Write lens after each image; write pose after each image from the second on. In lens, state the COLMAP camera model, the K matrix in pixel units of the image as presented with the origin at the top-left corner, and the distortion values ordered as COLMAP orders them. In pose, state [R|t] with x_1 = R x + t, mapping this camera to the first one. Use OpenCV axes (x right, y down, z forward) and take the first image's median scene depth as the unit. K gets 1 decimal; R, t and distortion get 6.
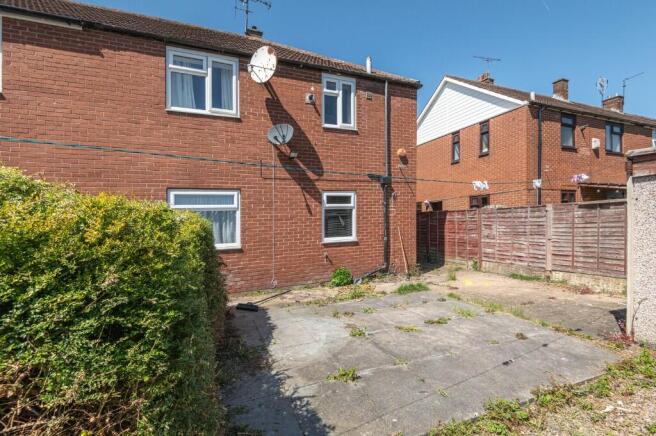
lens RADIAL K [[298.7, 0, 330.7], [0, 298.7, 227.7], [0, 0, 1]] dist [0.041246, -0.028294]
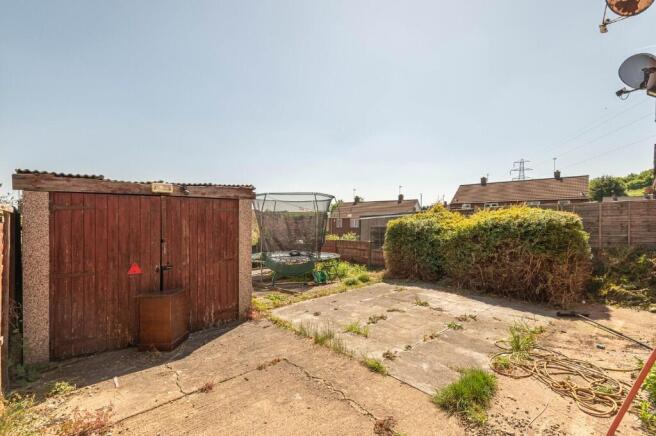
lens RADIAL K [[314.7, 0, 328.0], [0, 314.7, 218.0], [0, 0, 1]] dist [0.003563, 0.000222]
pose [[-0.939000, 0.044358, -0.341045, 0.583850], [0.036983, 0.998921, 0.028099, -0.063516], [0.341924, 0.013773, -0.939627, 1.308409]]
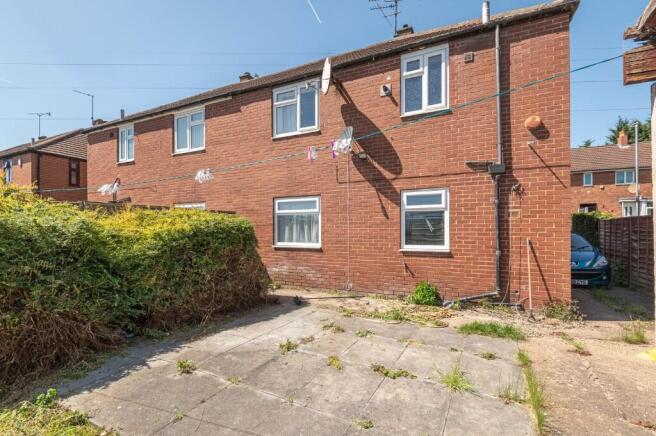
lens RADIAL K [[298.7, 0, 330.7], [0, 298.7, 227.7], [0, 0, 1]] dist [0.041246, -0.028294]
pose [[0.656560, 0.026947, -0.753792, 0.510173], [-0.031487, 0.999470, 0.008304, -0.016458], [0.753616, 0.018282, 0.657061, 0.280712]]
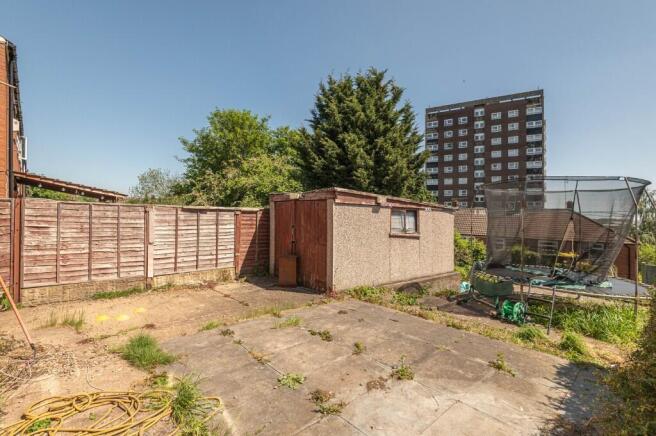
lens RADIAL K [[298.7, 0, 330.7], [0, 298.7, 227.7], [0, 0, 1]] dist [0.041246, -0.028294]
pose [[-0.358577, -0.011937, 0.933424, -0.331209], [0.000454, 0.999916, 0.012961, -0.020461], [-0.933500, 0.005071, -0.358542, 0.849378]]
